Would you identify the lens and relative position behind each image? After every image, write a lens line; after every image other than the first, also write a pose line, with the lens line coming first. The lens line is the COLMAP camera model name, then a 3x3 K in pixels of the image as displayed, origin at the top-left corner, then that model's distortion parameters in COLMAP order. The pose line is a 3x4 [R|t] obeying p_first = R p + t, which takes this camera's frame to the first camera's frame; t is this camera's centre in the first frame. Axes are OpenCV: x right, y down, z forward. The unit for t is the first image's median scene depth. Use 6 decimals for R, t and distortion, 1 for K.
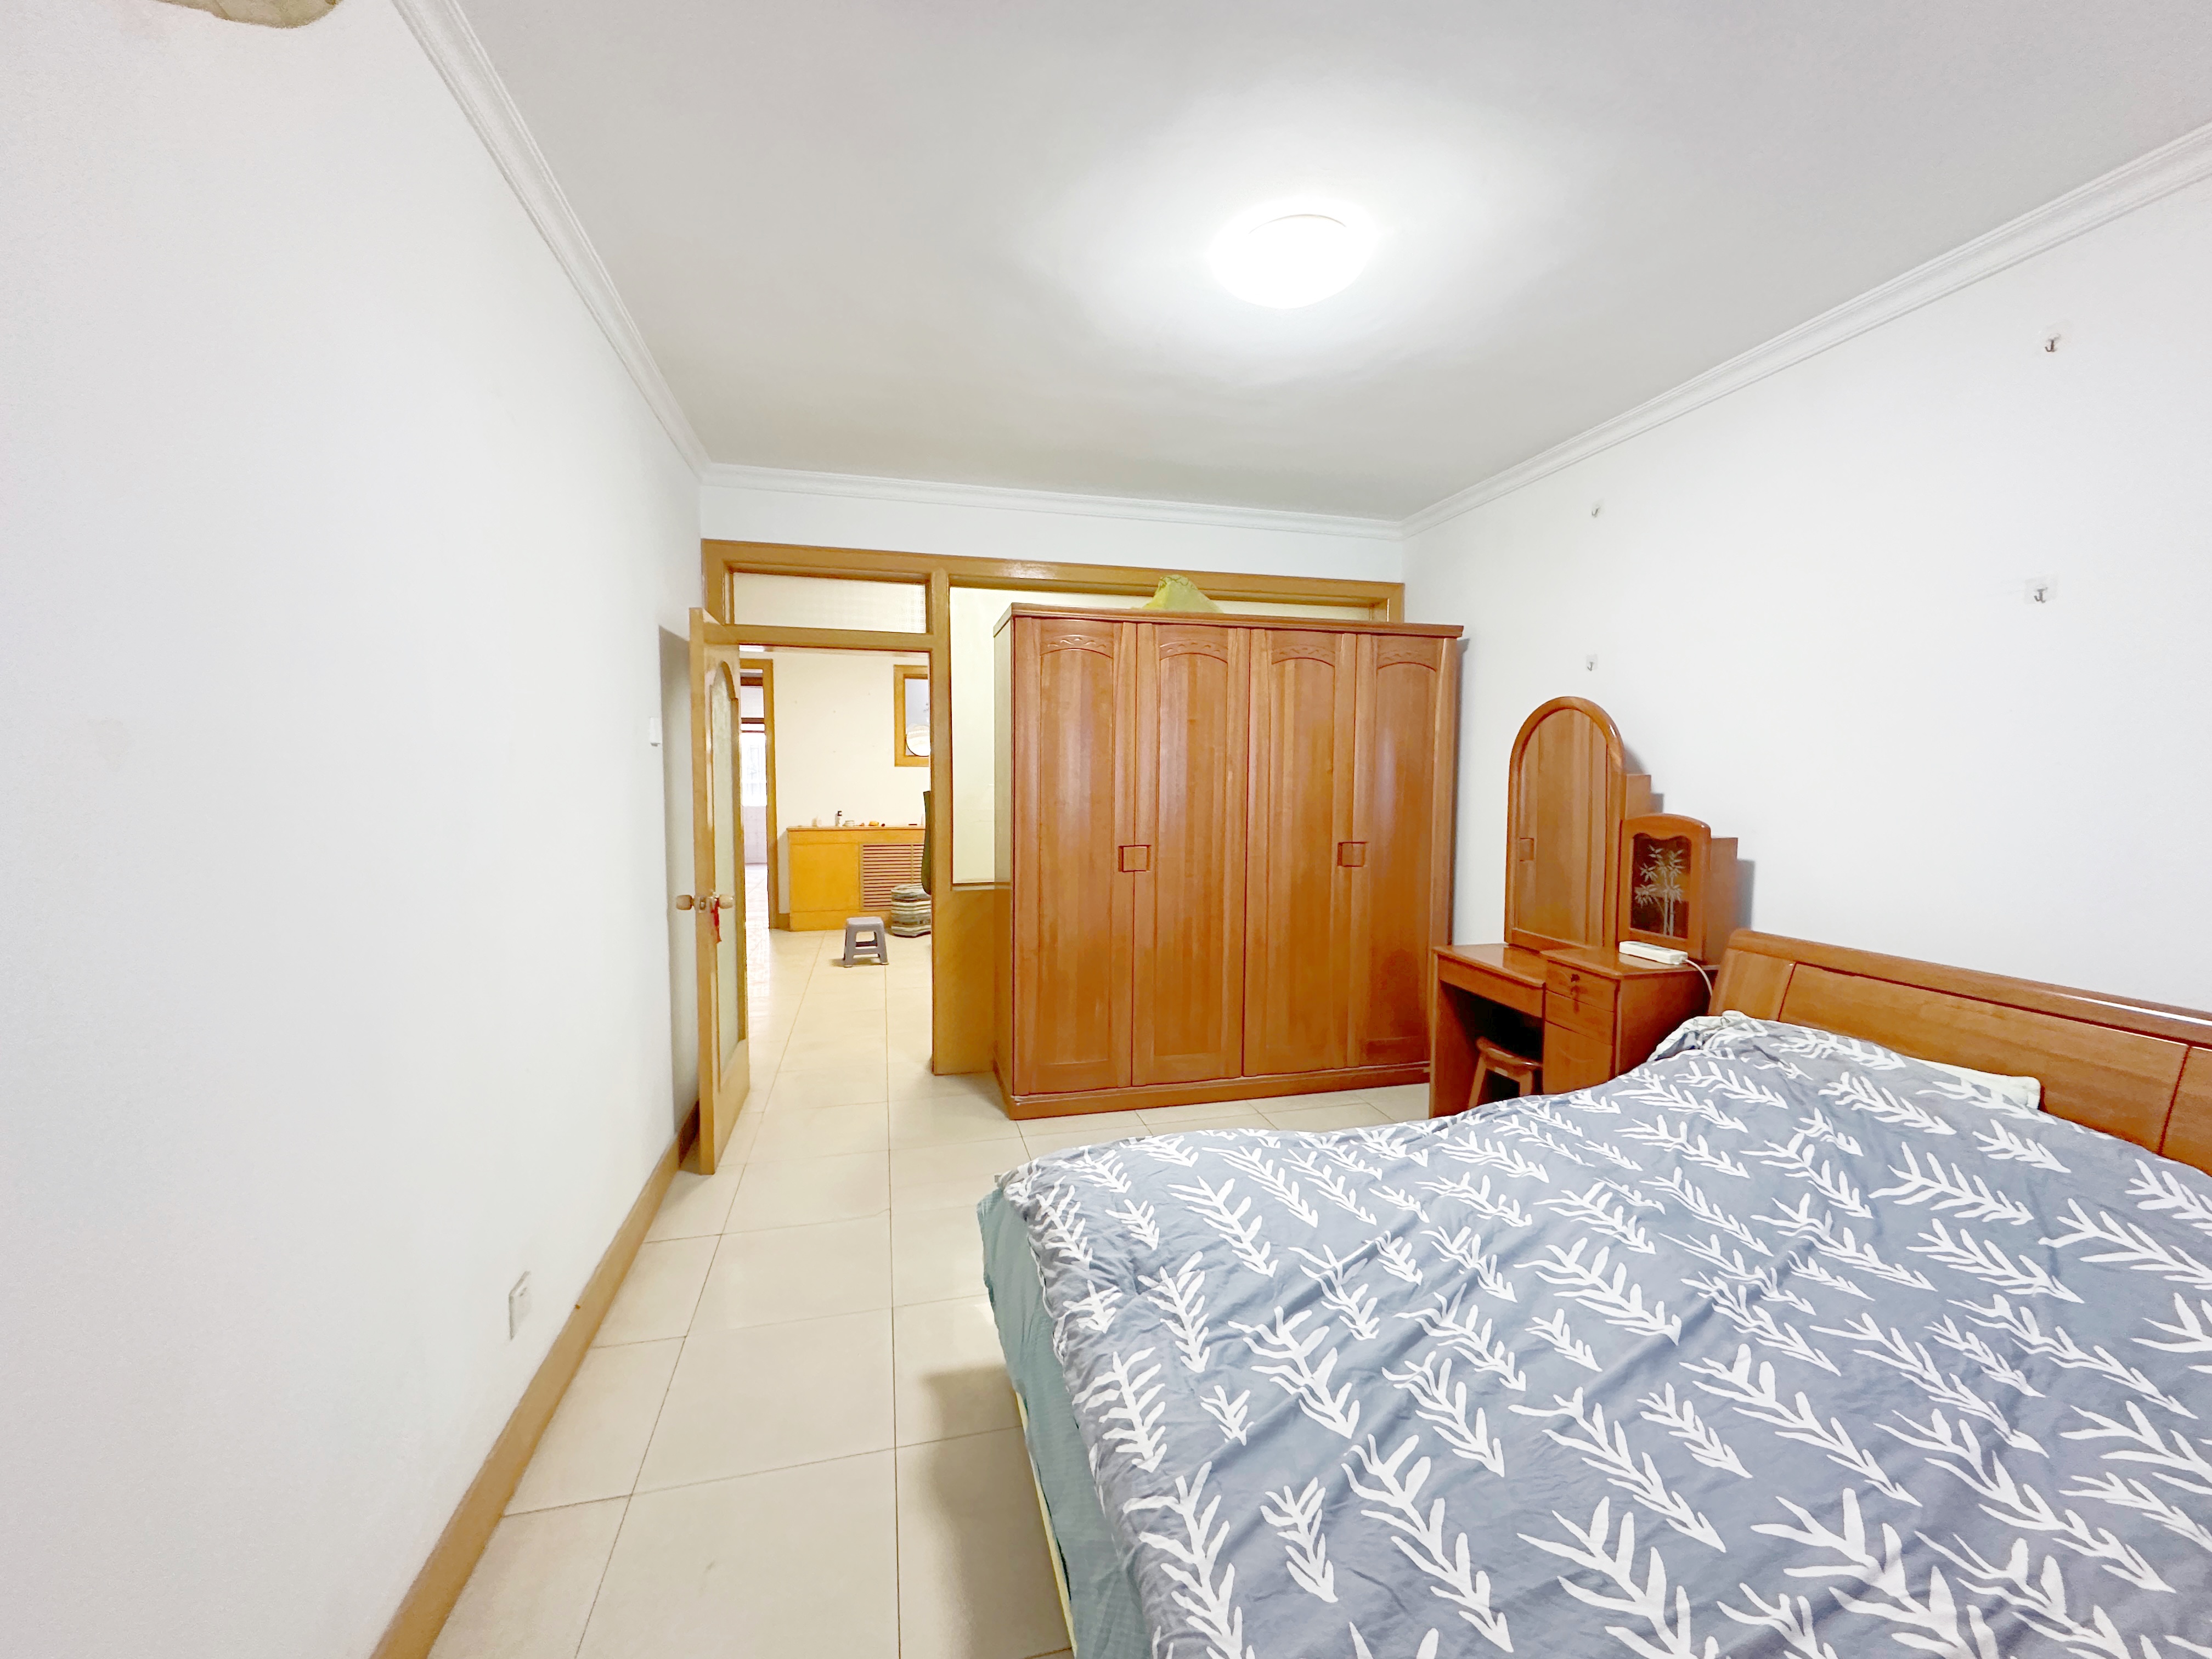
lens RADIAL K [[878.6, 0, 1109.7], [0, 878.6, 829.6], [0, 0, 1]] dist [-0.000551, -0.000010]
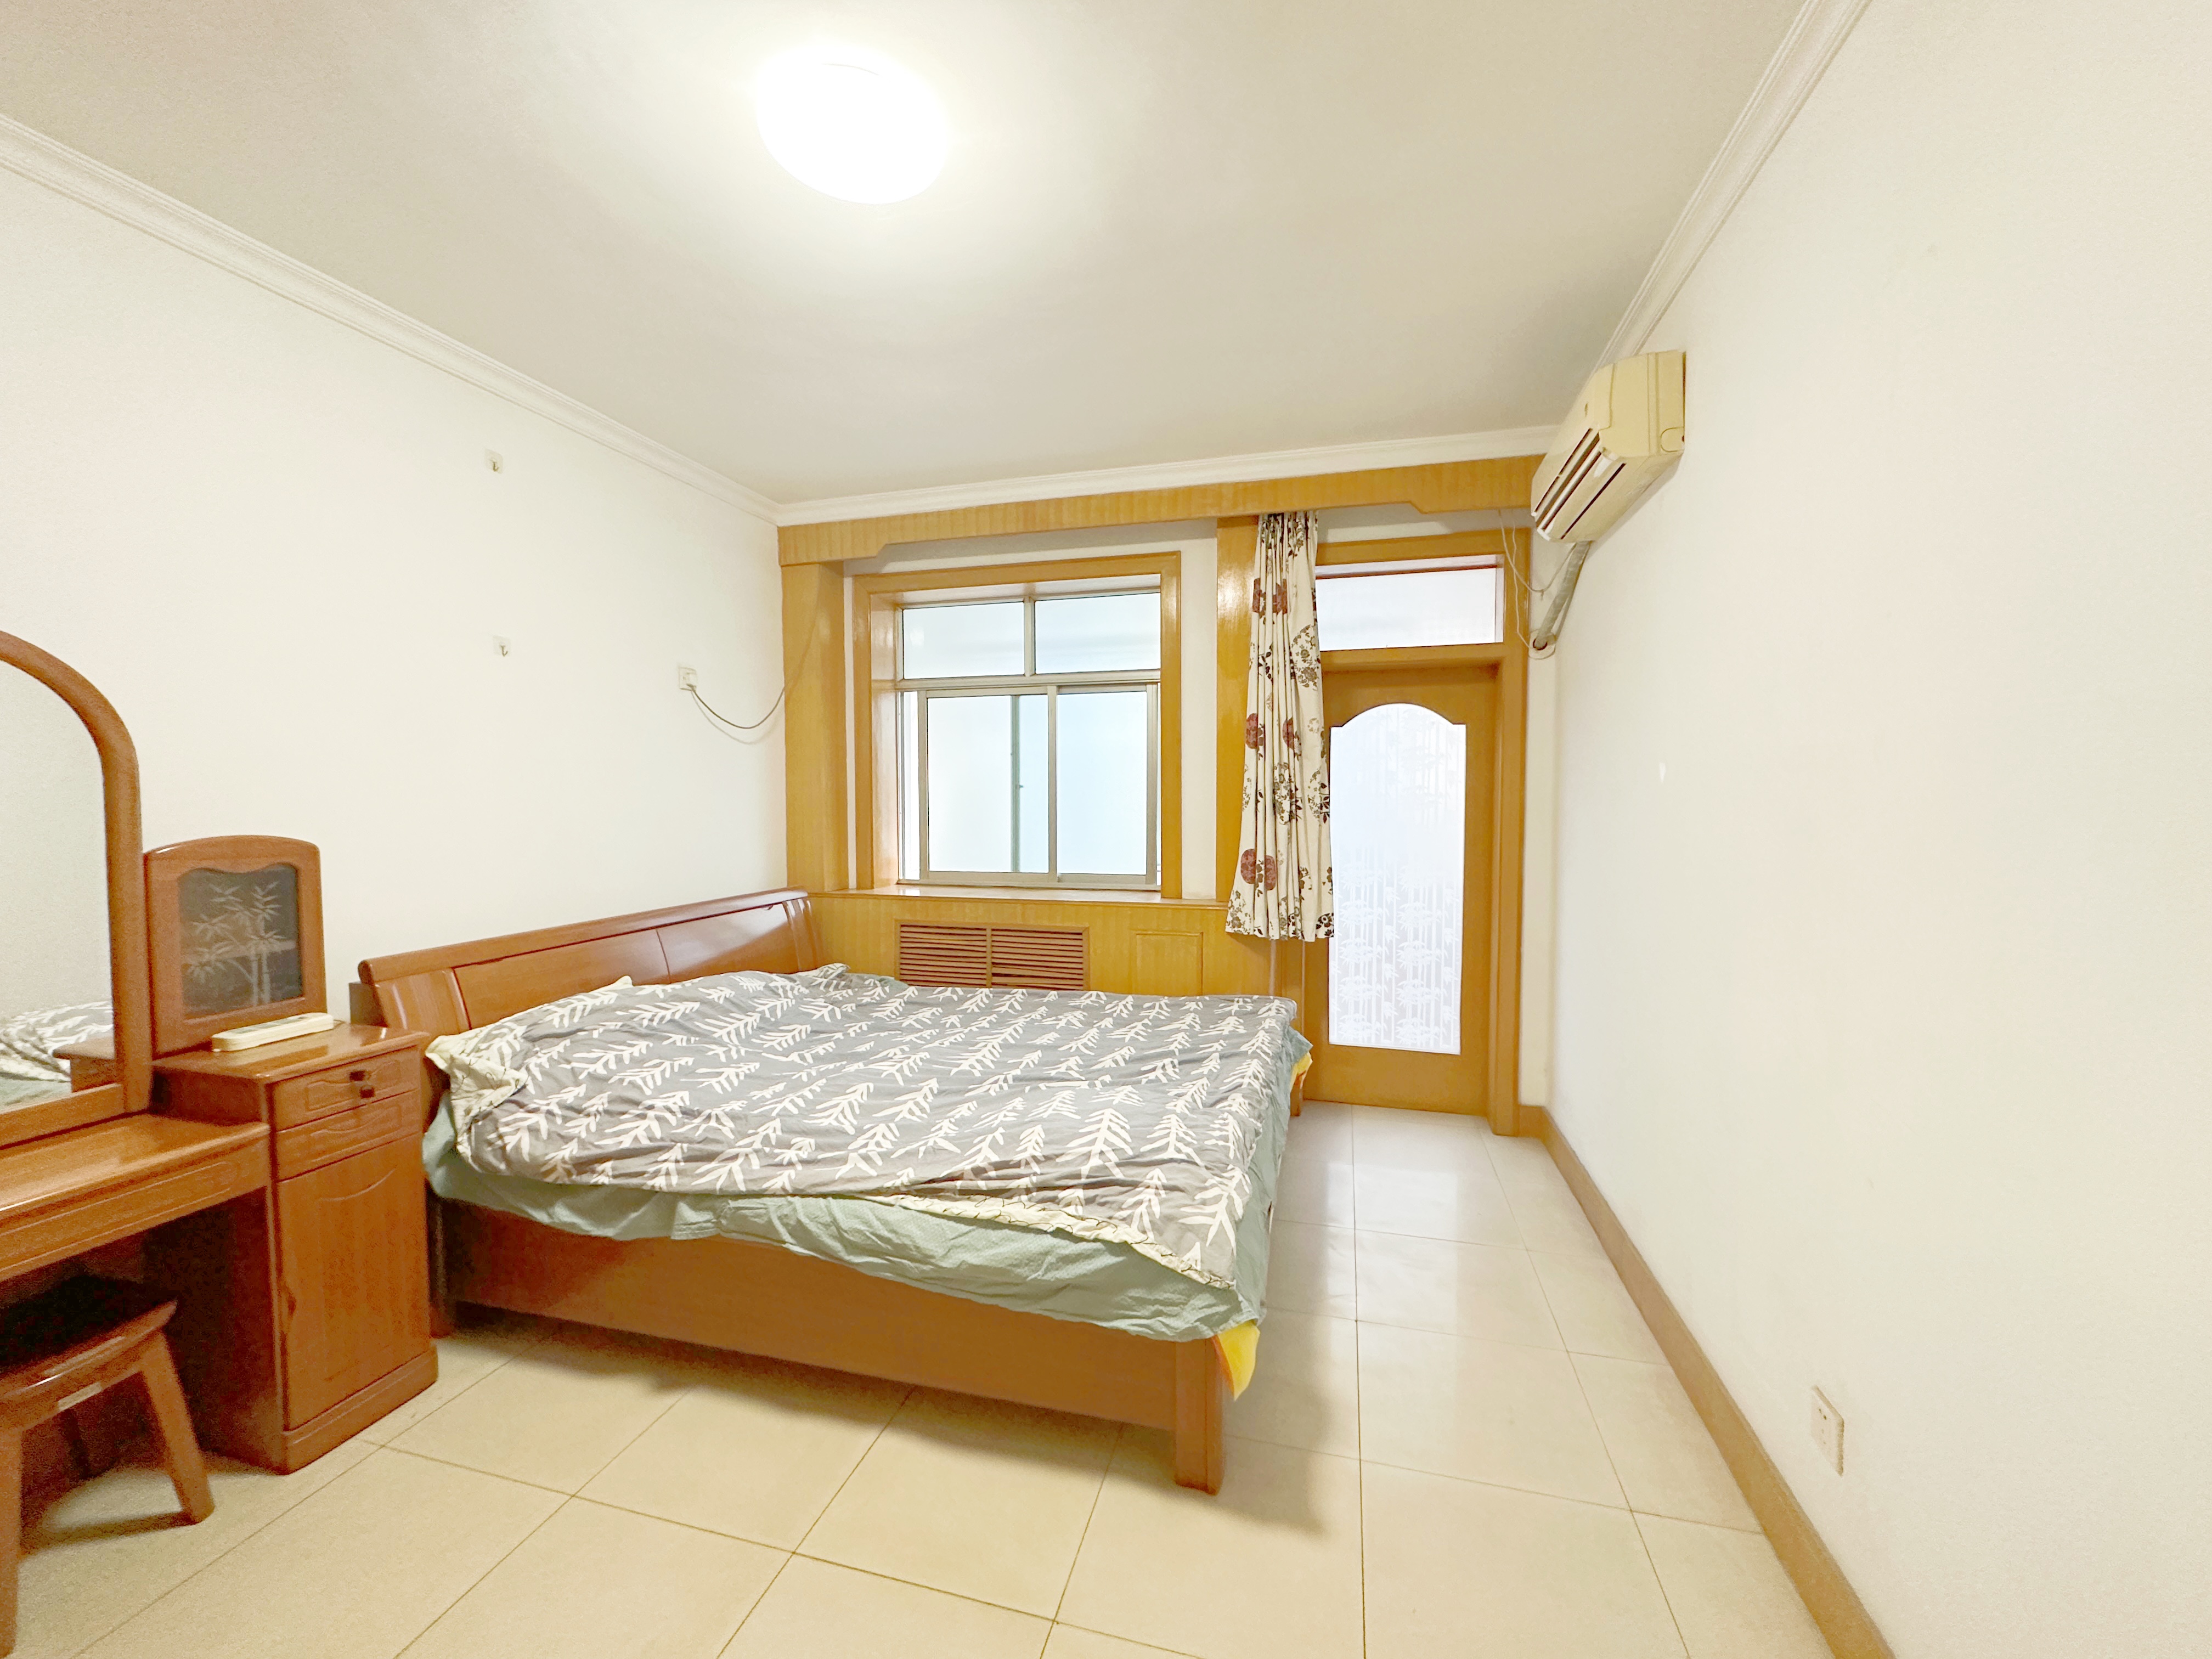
lens RADIAL K [[878.6, 0, 1109.7], [0, 878.6, 829.6], [0, 0, 1]] dist [-0.000551, -0.000010]
pose [[-0.870834, -0.018574, 0.491226, -0.312069], [0.031813, 0.995062, 0.094021, -0.067482], [-0.490547, 0.097504, -0.865943, 1.275341]]
